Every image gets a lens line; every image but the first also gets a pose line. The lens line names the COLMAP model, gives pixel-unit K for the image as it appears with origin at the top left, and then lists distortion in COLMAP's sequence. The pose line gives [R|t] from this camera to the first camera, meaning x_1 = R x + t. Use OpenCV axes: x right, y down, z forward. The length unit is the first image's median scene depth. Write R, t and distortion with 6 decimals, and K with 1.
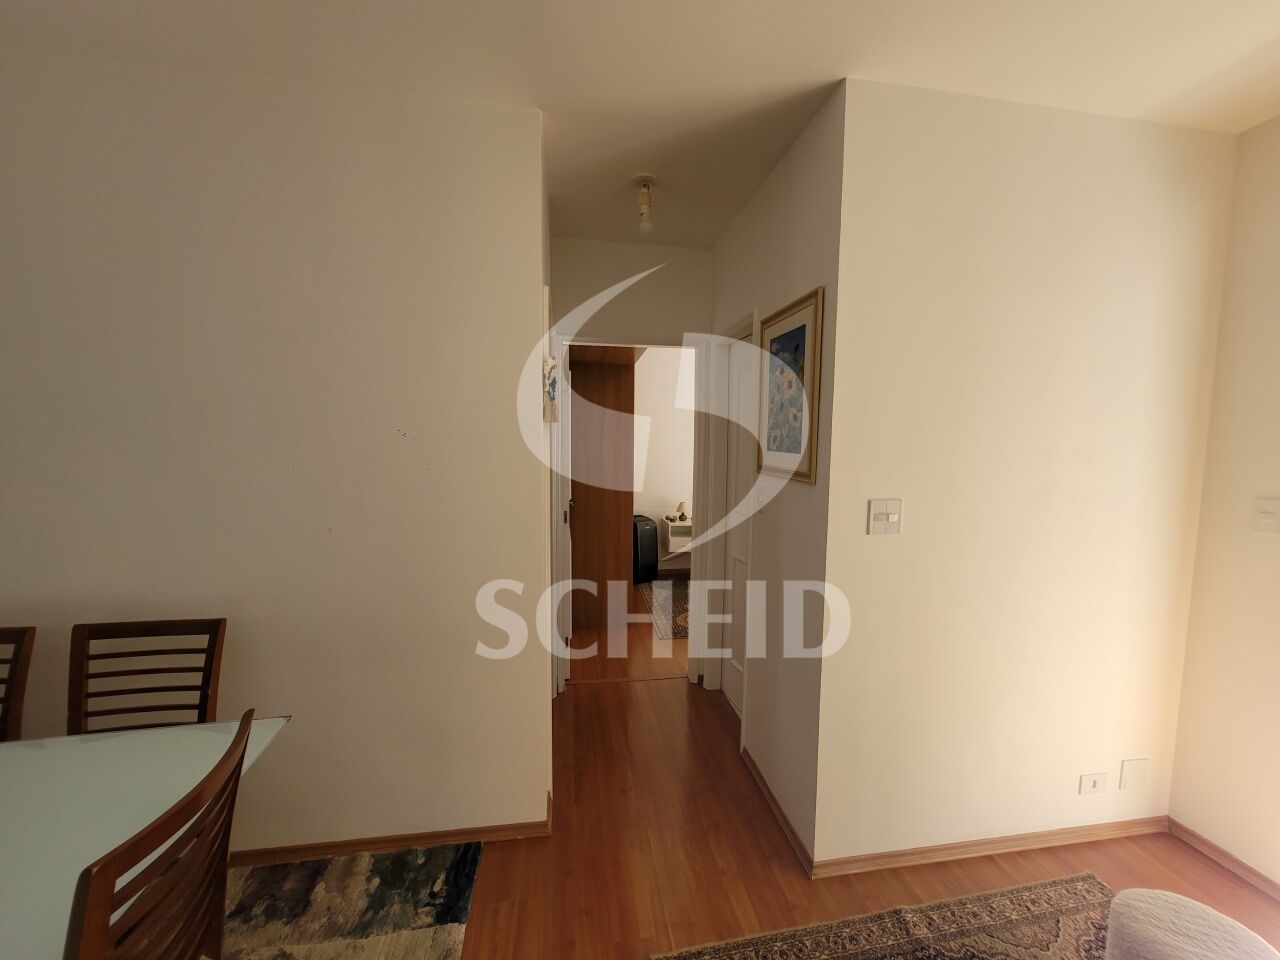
lens RADIAL K [[496.1, 0, 640.0], [0, 496.1, 480.0], [0, 0, 1]] dist [-0.000403, -0.000051]
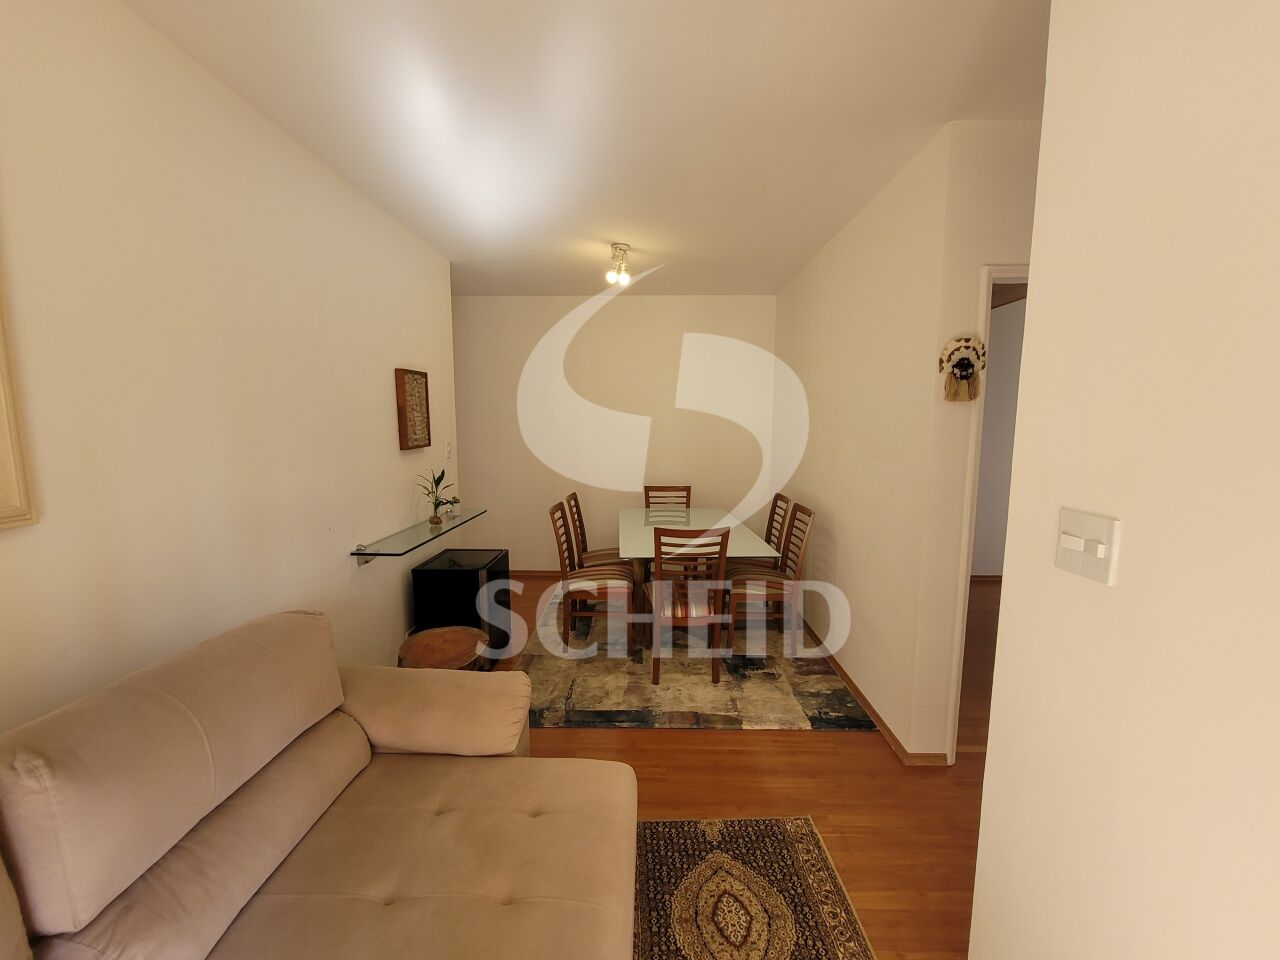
lens RADIAL K [[496.1, 0, 640.0], [0, 496.1, 480.0], [0, 0, 1]] dist [-0.000403, -0.000051]
pose [[-0.181094, 0.095036, -0.978863, 1.132395], [-0.070243, 0.991528, 0.109261, -0.022765], [0.980954, 0.088544, -0.172884, 0.616390]]
